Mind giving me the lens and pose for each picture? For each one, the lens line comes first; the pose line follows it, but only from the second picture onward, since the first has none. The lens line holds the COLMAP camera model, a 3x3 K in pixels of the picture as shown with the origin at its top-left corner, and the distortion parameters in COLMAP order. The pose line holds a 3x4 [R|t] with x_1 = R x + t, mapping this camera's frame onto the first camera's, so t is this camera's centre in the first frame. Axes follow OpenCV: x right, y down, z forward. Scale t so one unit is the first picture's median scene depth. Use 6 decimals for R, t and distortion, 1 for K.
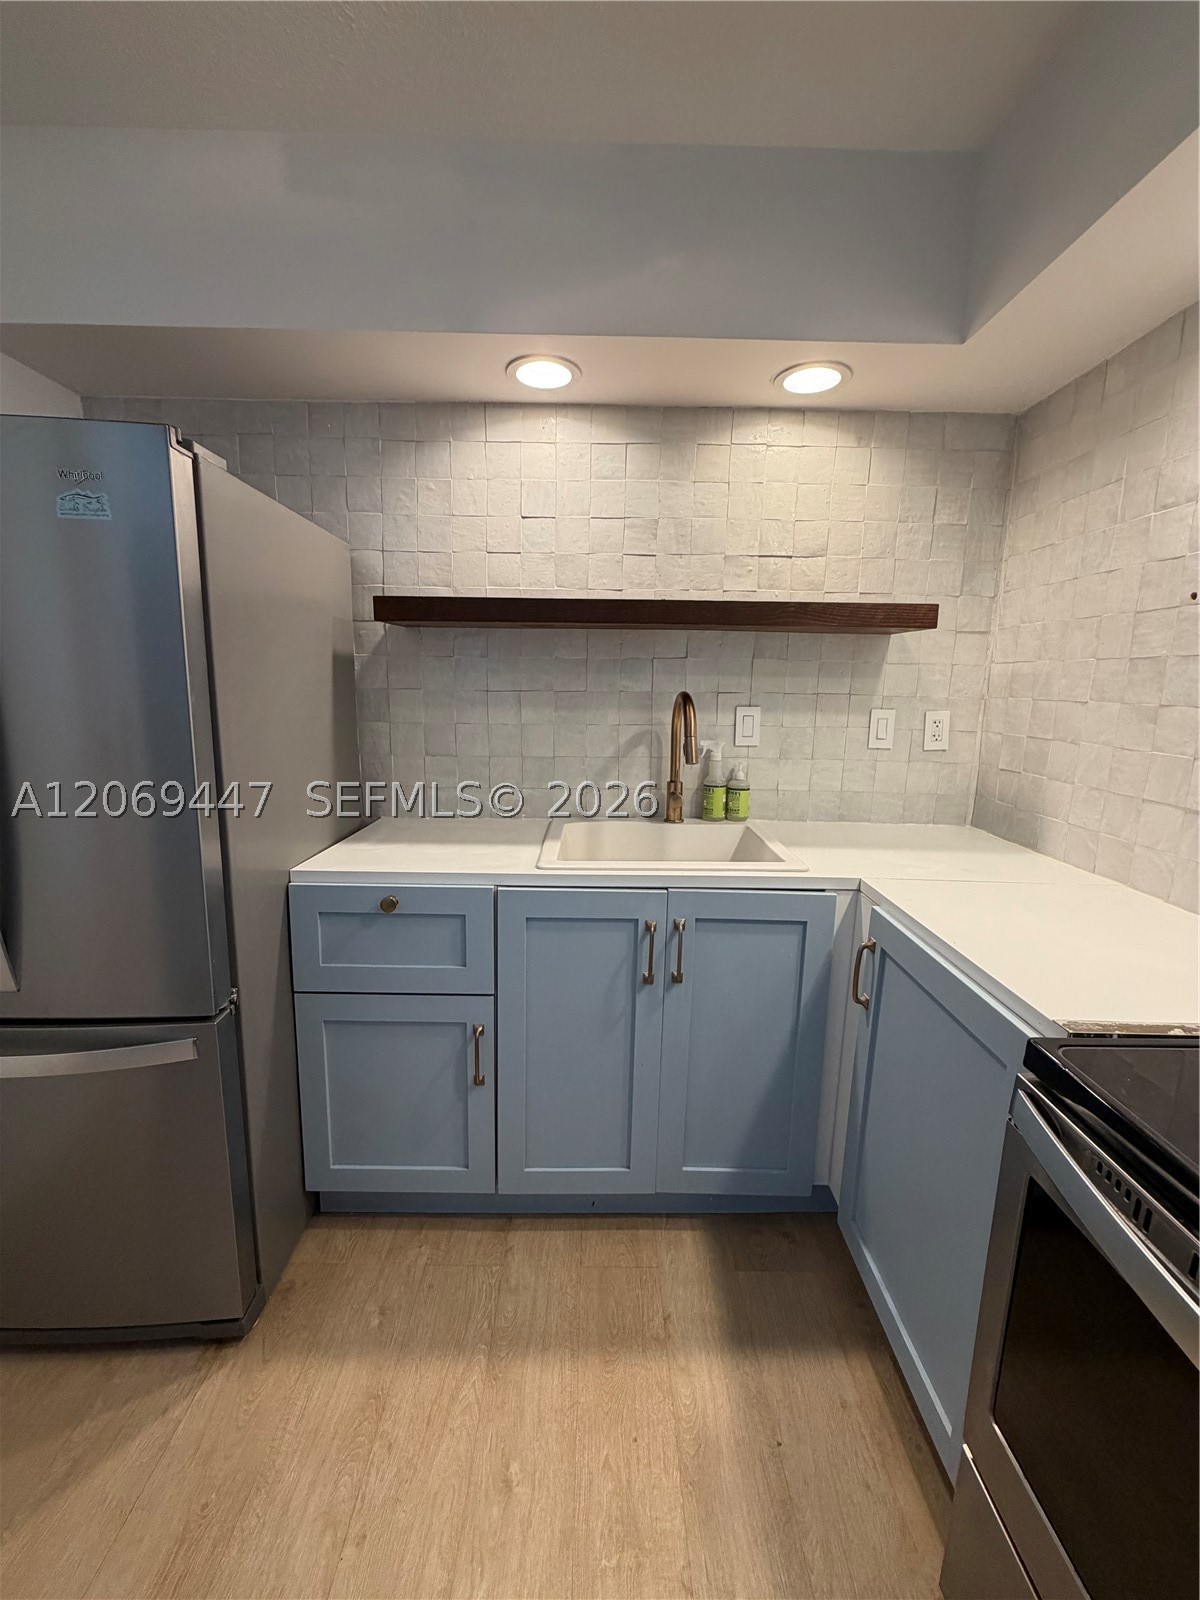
lens RADIAL K [[634.8, 0, 600.7], [0, 634.8, 799.6], [0, 0, 1]] dist [-0.000341, 0.000514]
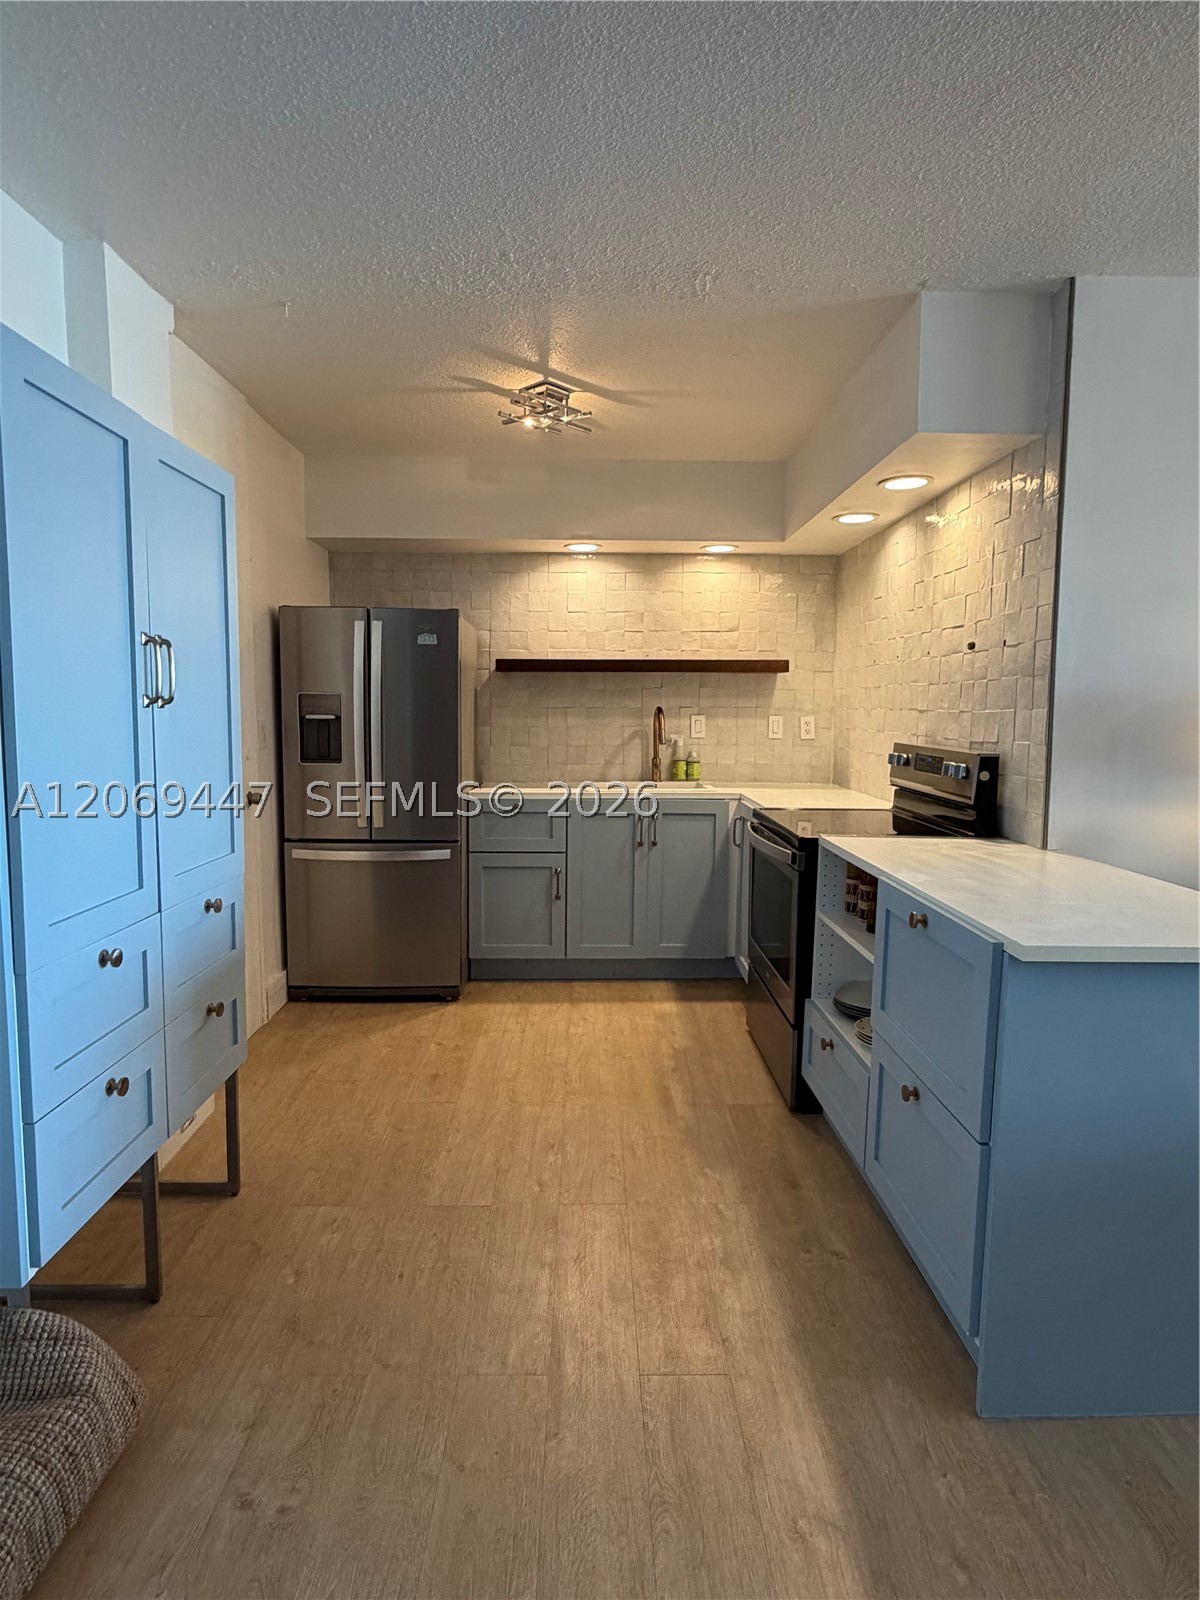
lens RADIAL K [[886.4, 0, 599.5], [0, 886.4, 798.1], [0, 0, 1]] dist [-0.002836, -0.000034]
pose [[0.999883, -0.012050, 0.009378, -0.064618], [0.012740, 0.996920, -0.077380, 0.276034], [-0.008416, 0.077490, 0.996958, -1.460029]]
